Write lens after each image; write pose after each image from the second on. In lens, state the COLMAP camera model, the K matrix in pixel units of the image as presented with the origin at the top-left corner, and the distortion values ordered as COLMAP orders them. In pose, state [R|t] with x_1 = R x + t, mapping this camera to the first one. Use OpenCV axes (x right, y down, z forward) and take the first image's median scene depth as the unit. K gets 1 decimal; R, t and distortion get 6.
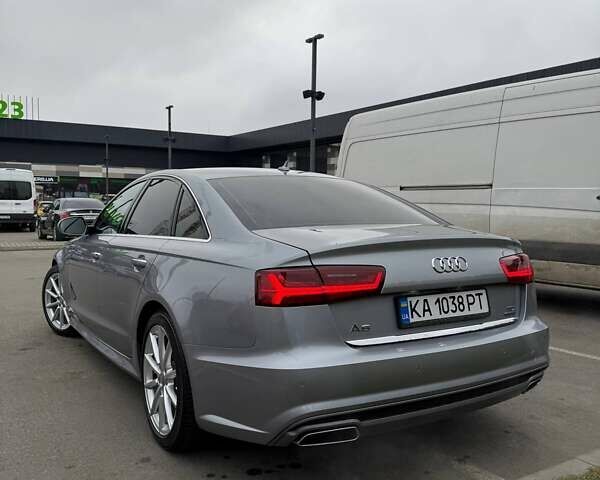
lens RADIAL K [[568.0, 0, 300.0], [0, 568.0, 240.0], [0, 0, 1]] dist [0.172454, -0.341204]
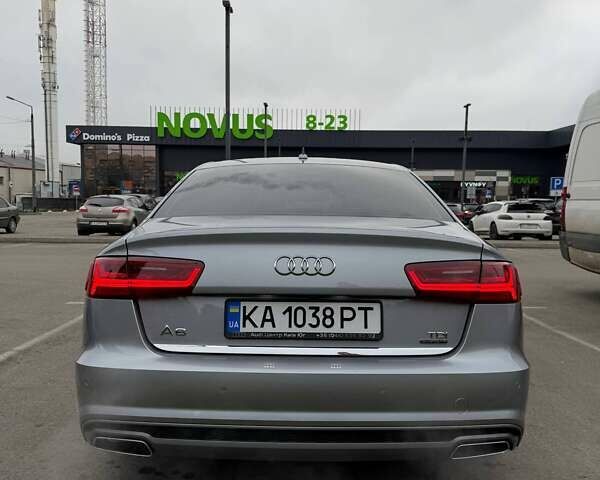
lens RADIAL K [[568.0, 0, 300.0], [0, 568.0, 240.0], [0, 0, 1]] dist [0.172454, -0.341204]
pose [[0.845326, 0.037135, -0.532959, 0.658217], [-0.039901, 0.999184, 0.006334, 0.003127], [0.532759, 0.015911, 0.846117, 0.332130]]
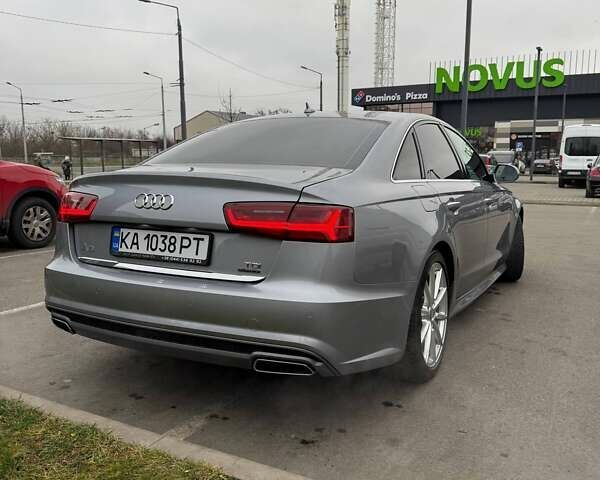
lens RADIAL K [[568.0, 0, 300.0], [0, 568.0, 240.0], [0, 0, 1]] dist [0.172454, -0.341204]
pose [[0.494775, 0.115744, -0.861279, 1.212474], [-0.055422, 0.993276, 0.101644, -0.004941], [0.867252, -0.002557, 0.497863, 0.717369]]
